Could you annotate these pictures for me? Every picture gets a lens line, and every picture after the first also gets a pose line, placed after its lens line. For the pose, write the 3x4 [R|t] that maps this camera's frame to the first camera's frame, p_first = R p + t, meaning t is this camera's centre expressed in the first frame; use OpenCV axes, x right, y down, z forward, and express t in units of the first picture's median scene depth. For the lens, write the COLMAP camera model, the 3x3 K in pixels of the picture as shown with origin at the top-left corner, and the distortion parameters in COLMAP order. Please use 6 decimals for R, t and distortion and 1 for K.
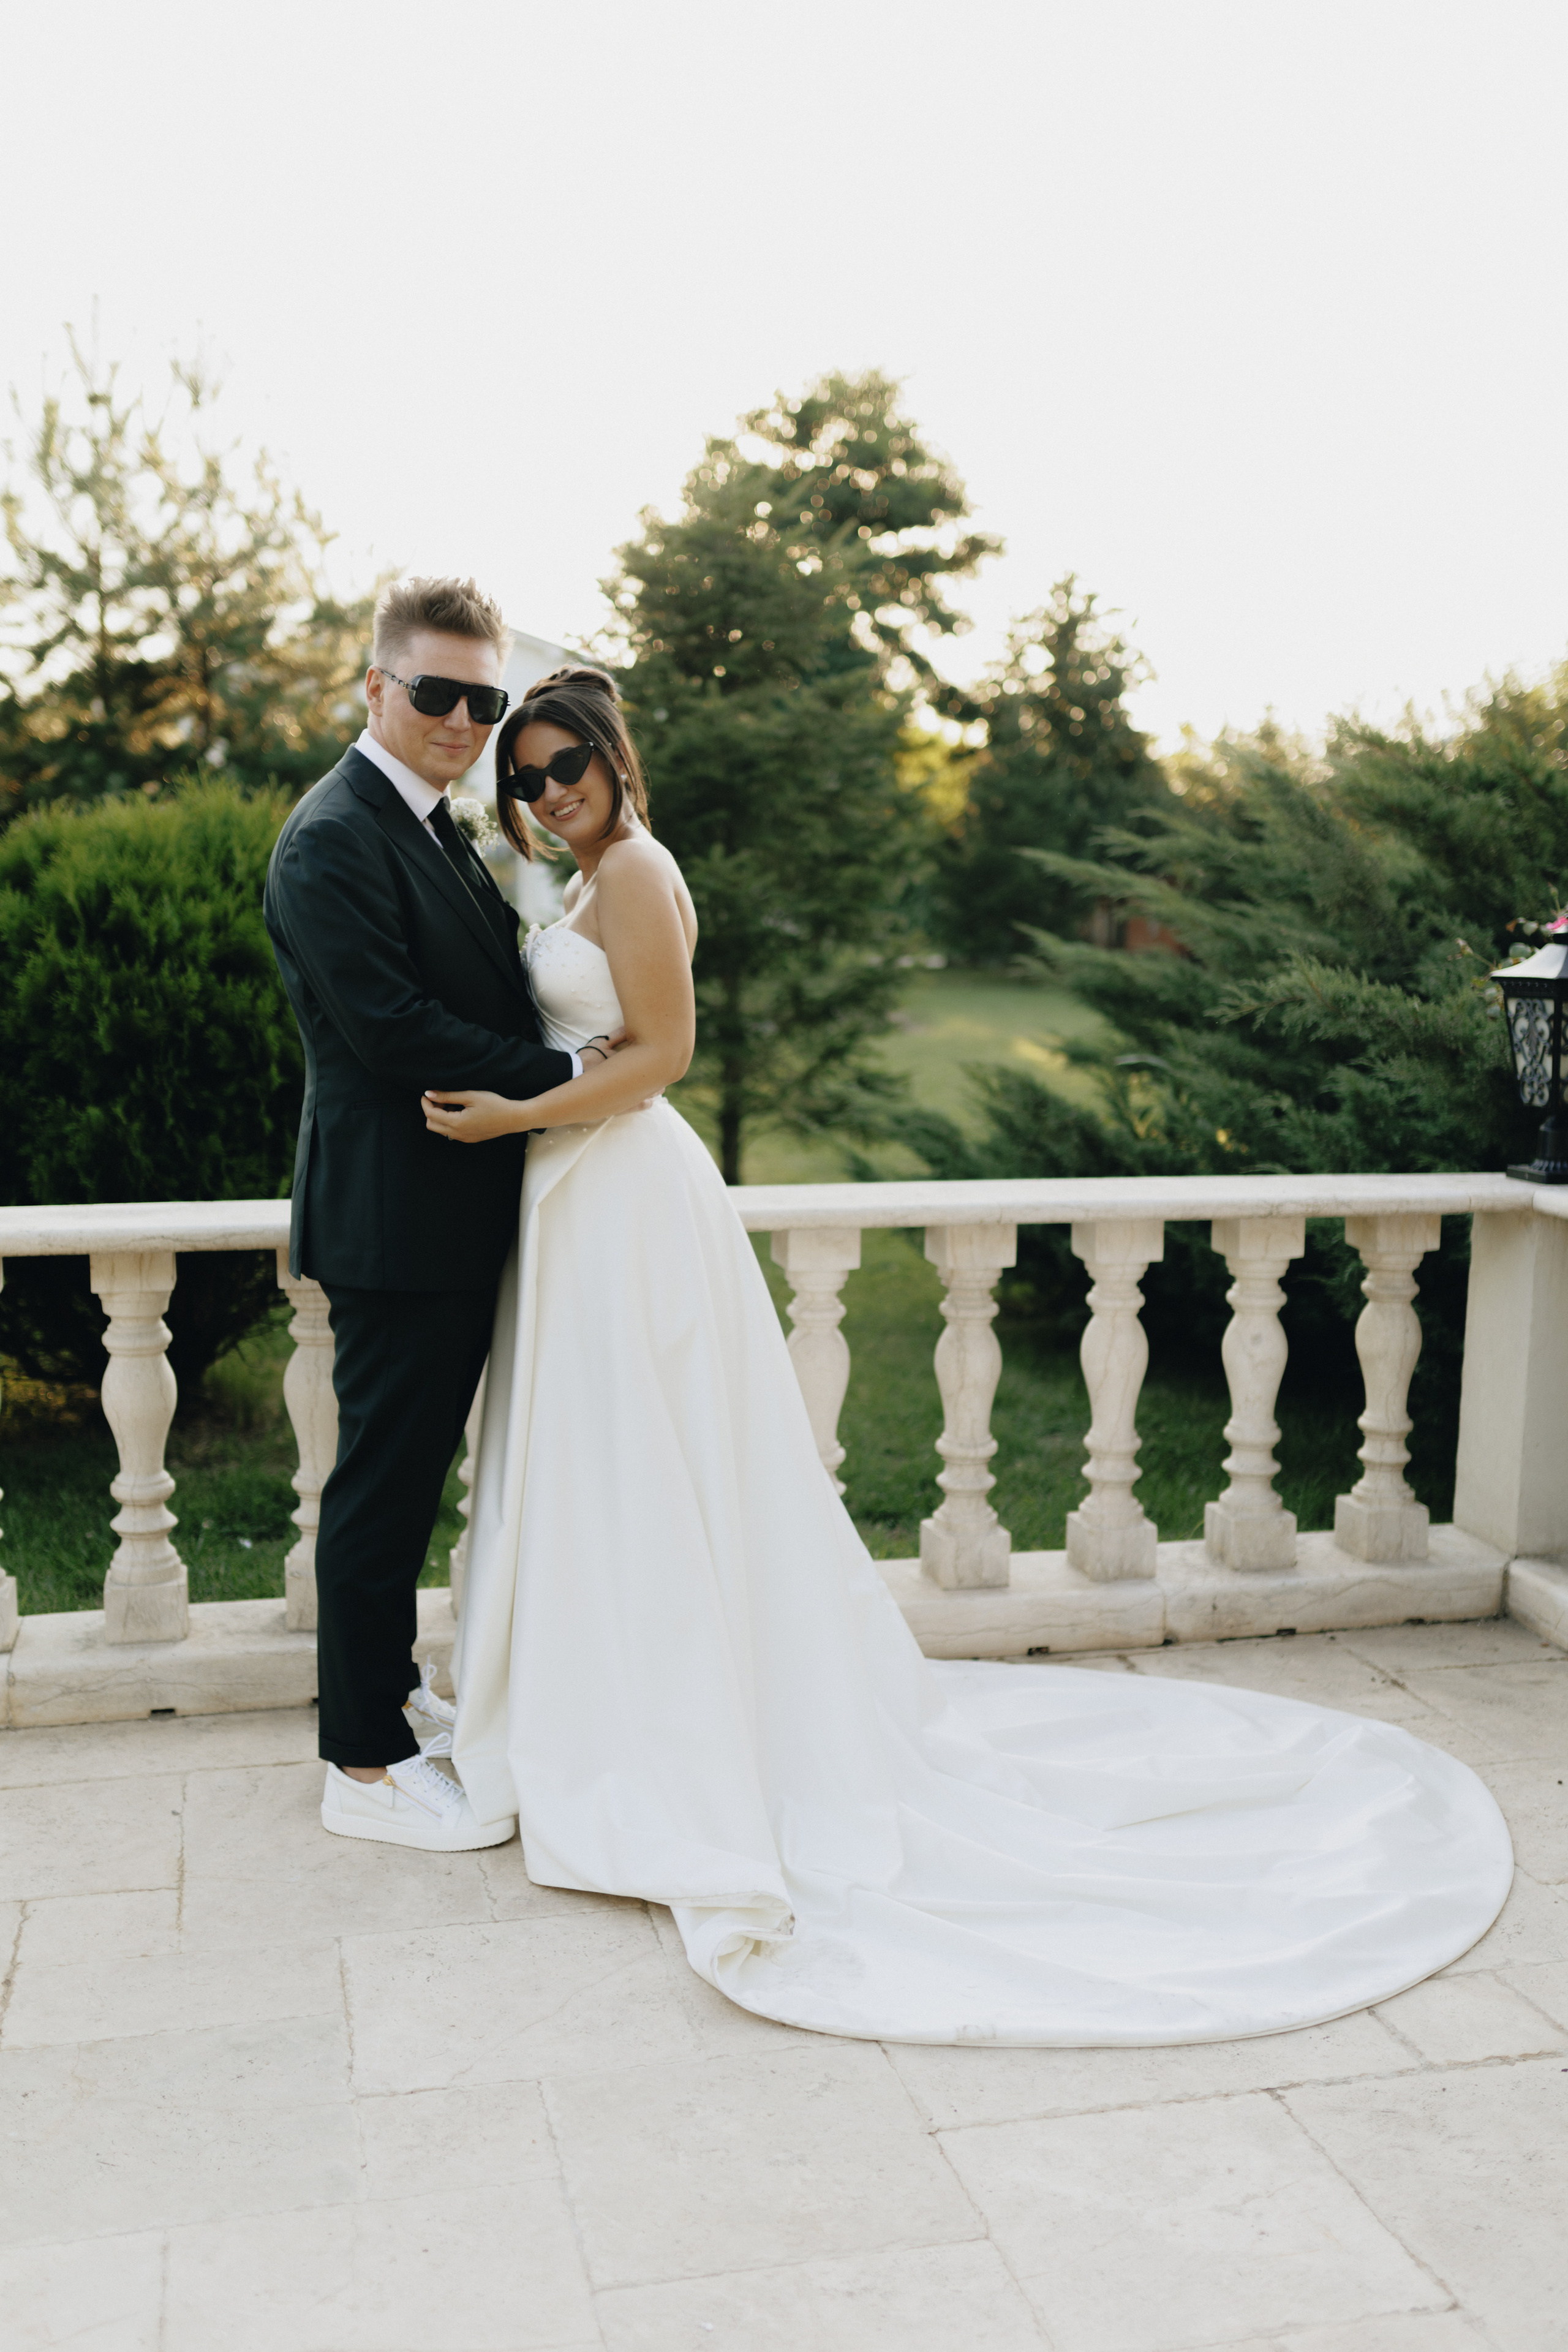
lens RADIAL K [[2237.0, 0, 754.5], [0, 2237.0, 1217.6], [0, 0, 1]] dist [-0.001535, 0.000000]
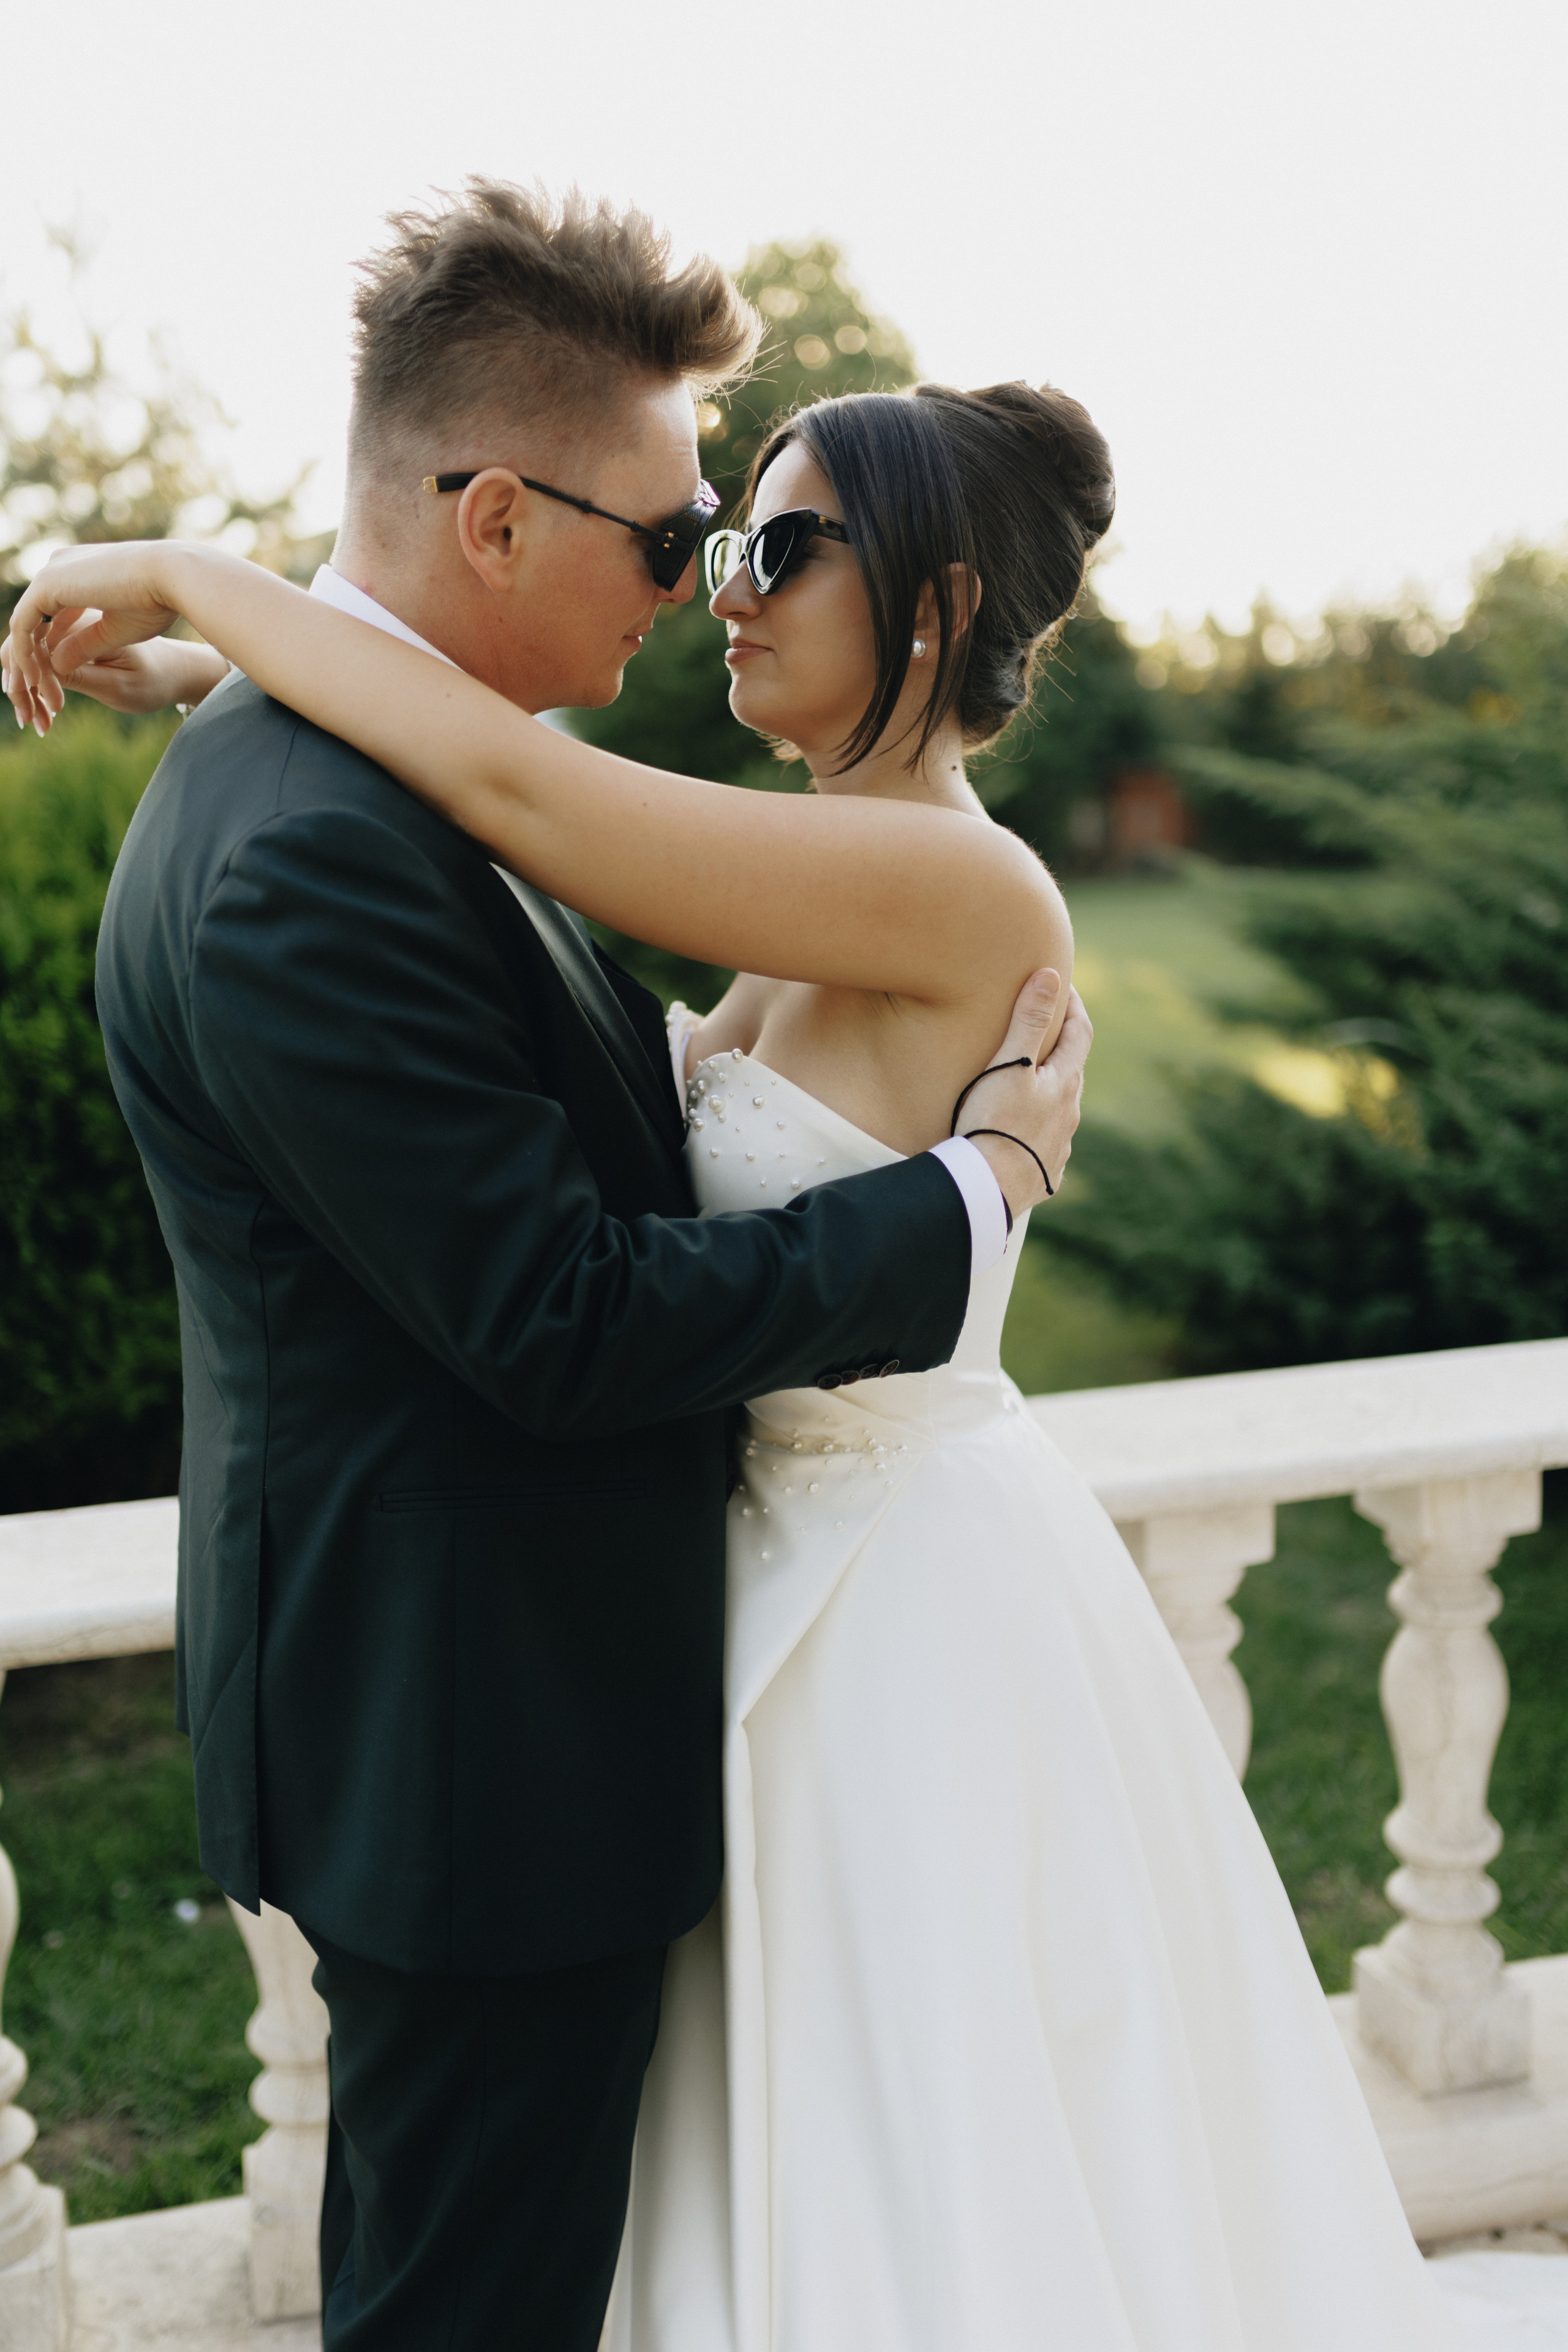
lens RADIAL K [[2237.0, 0, 789.5], [0, 2237.0, 1228.2], [0, 0, 1]] dist [-0.001535, 0.000000]
pose [[0.998196, -0.050661, 0.032233, -0.061037], [0.049175, 0.997761, 0.045329, -0.064267], [-0.034457, -0.043662, 0.998452, 0.336082]]
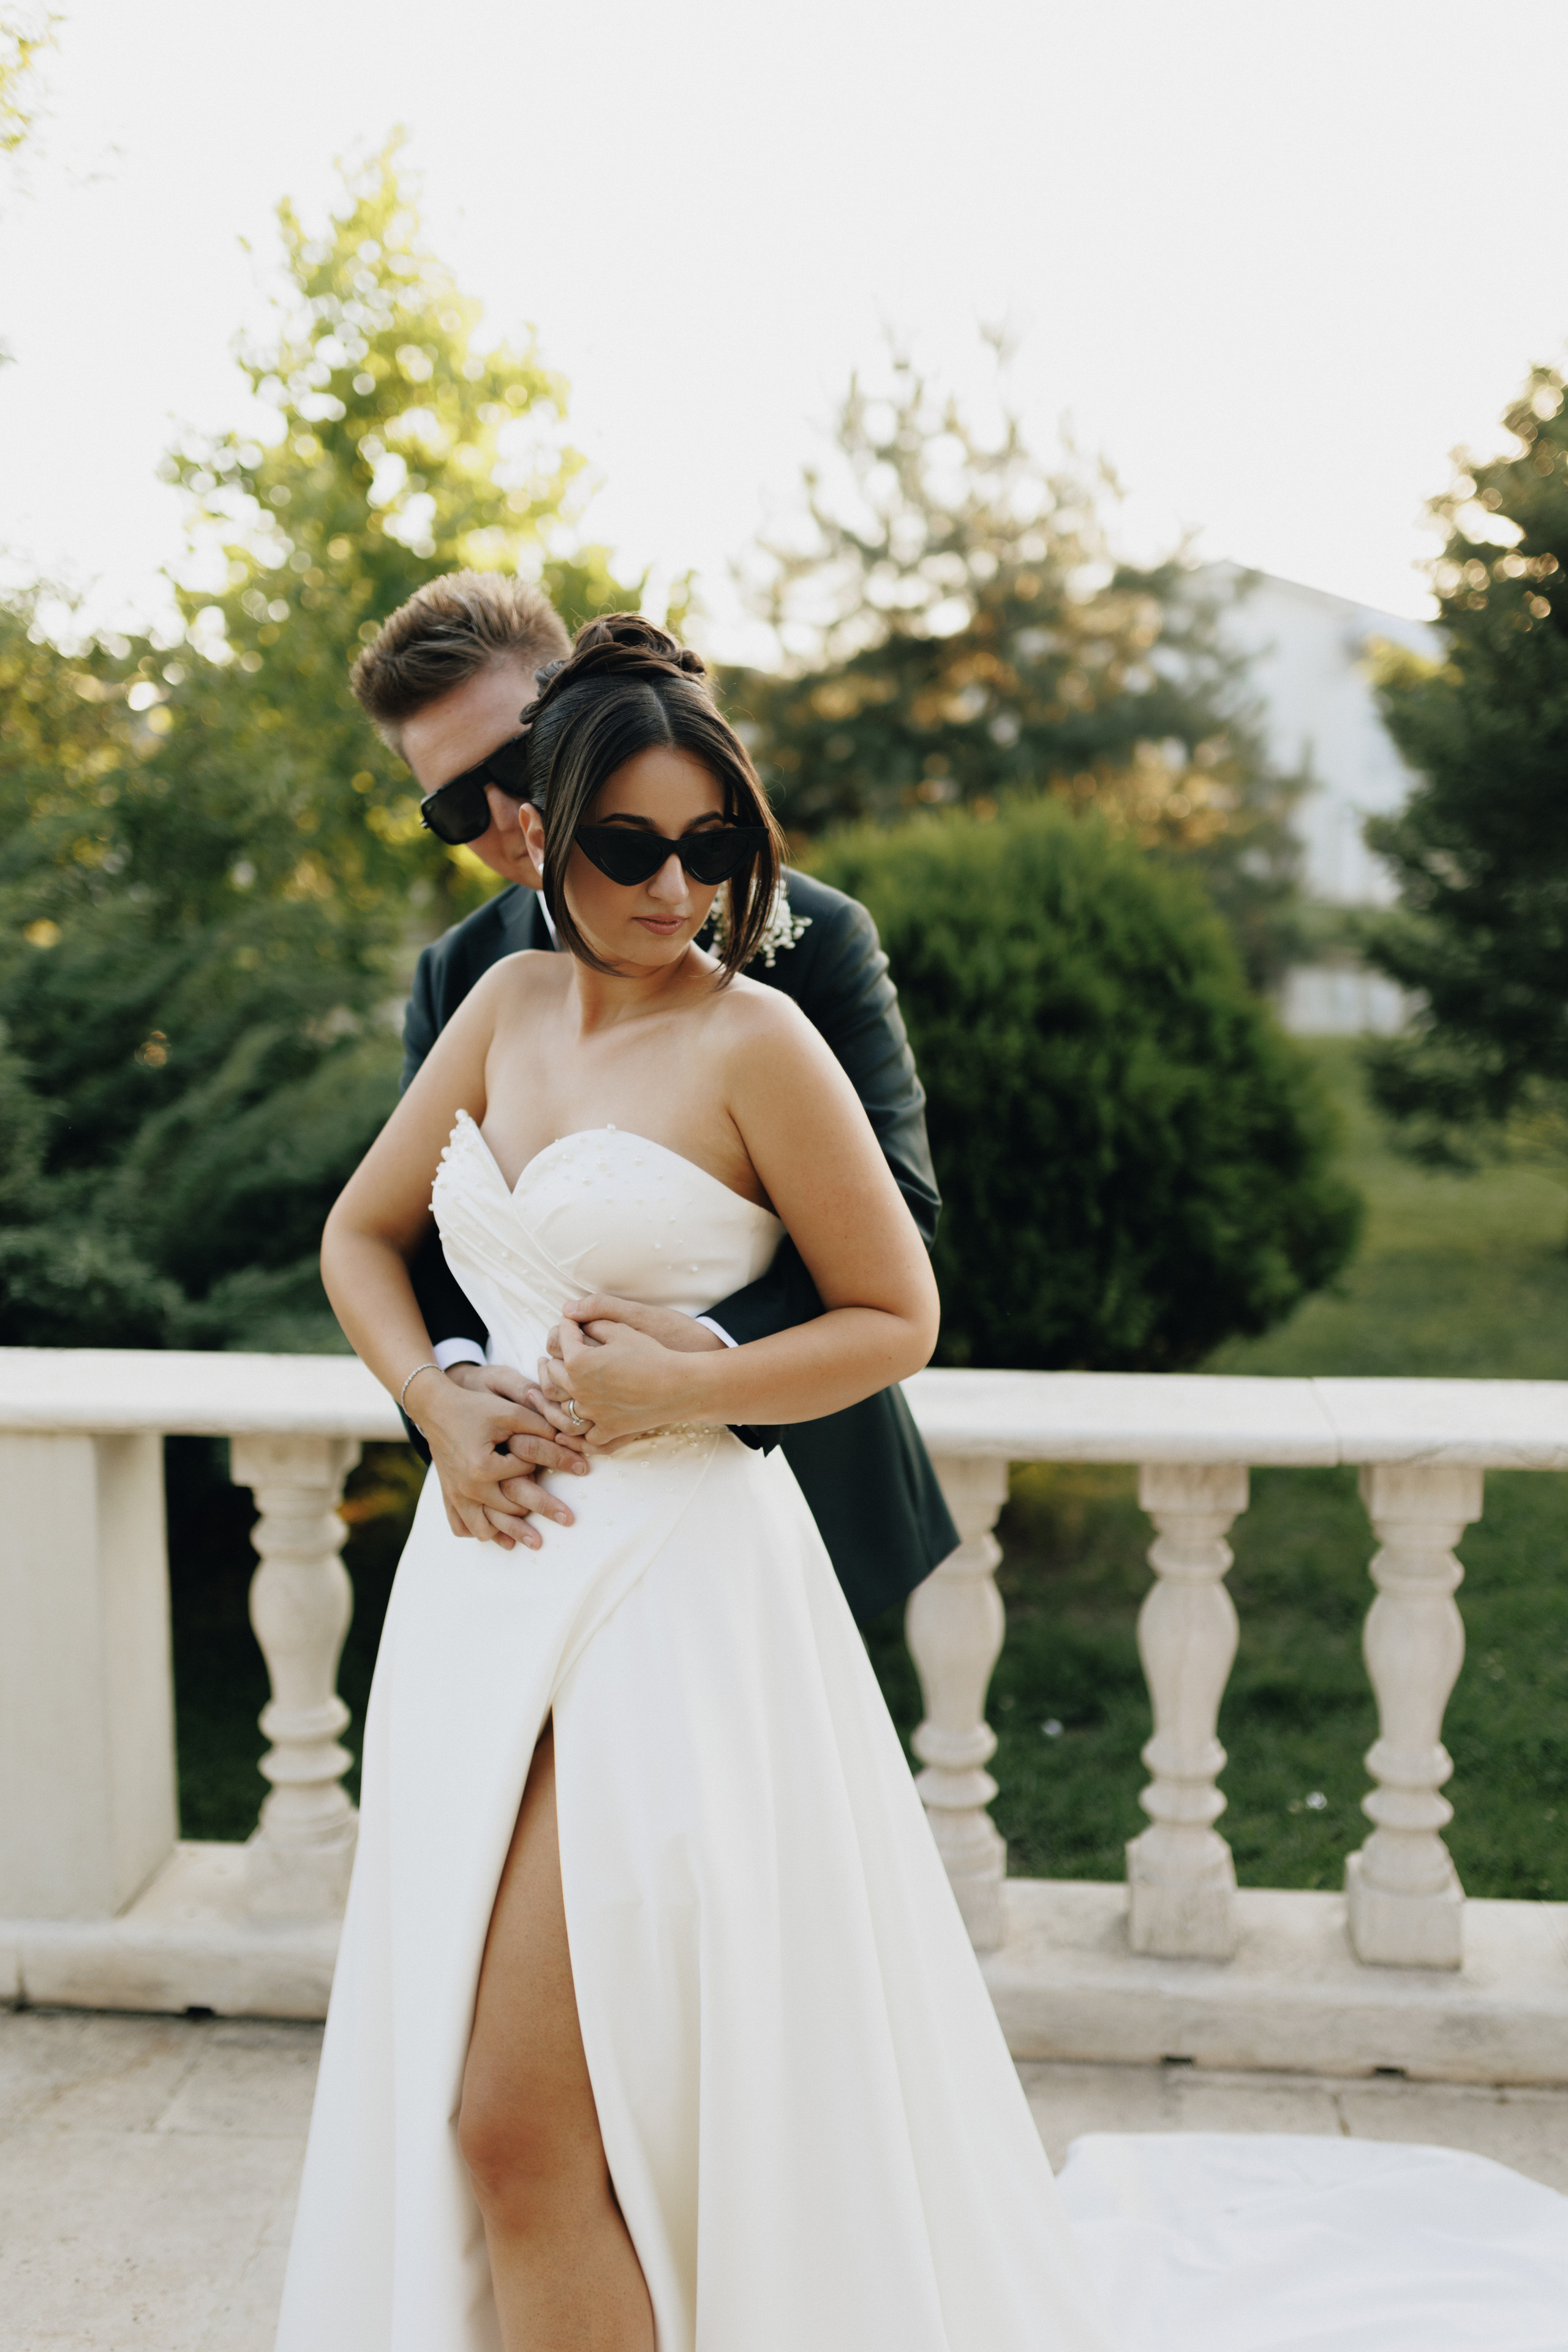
lens RADIAL K [[2237.0, 0, 794.2], [0, 2237.0, 1185.4], [0, 0, 1]] dist [-0.001535, 0.000000]
pose [[0.950498, 0.041616, -0.307930, -0.066555], [-0.039792, 0.999133, 0.012205, -0.056115], [0.308171, 0.000653, 0.951331, 0.171407]]
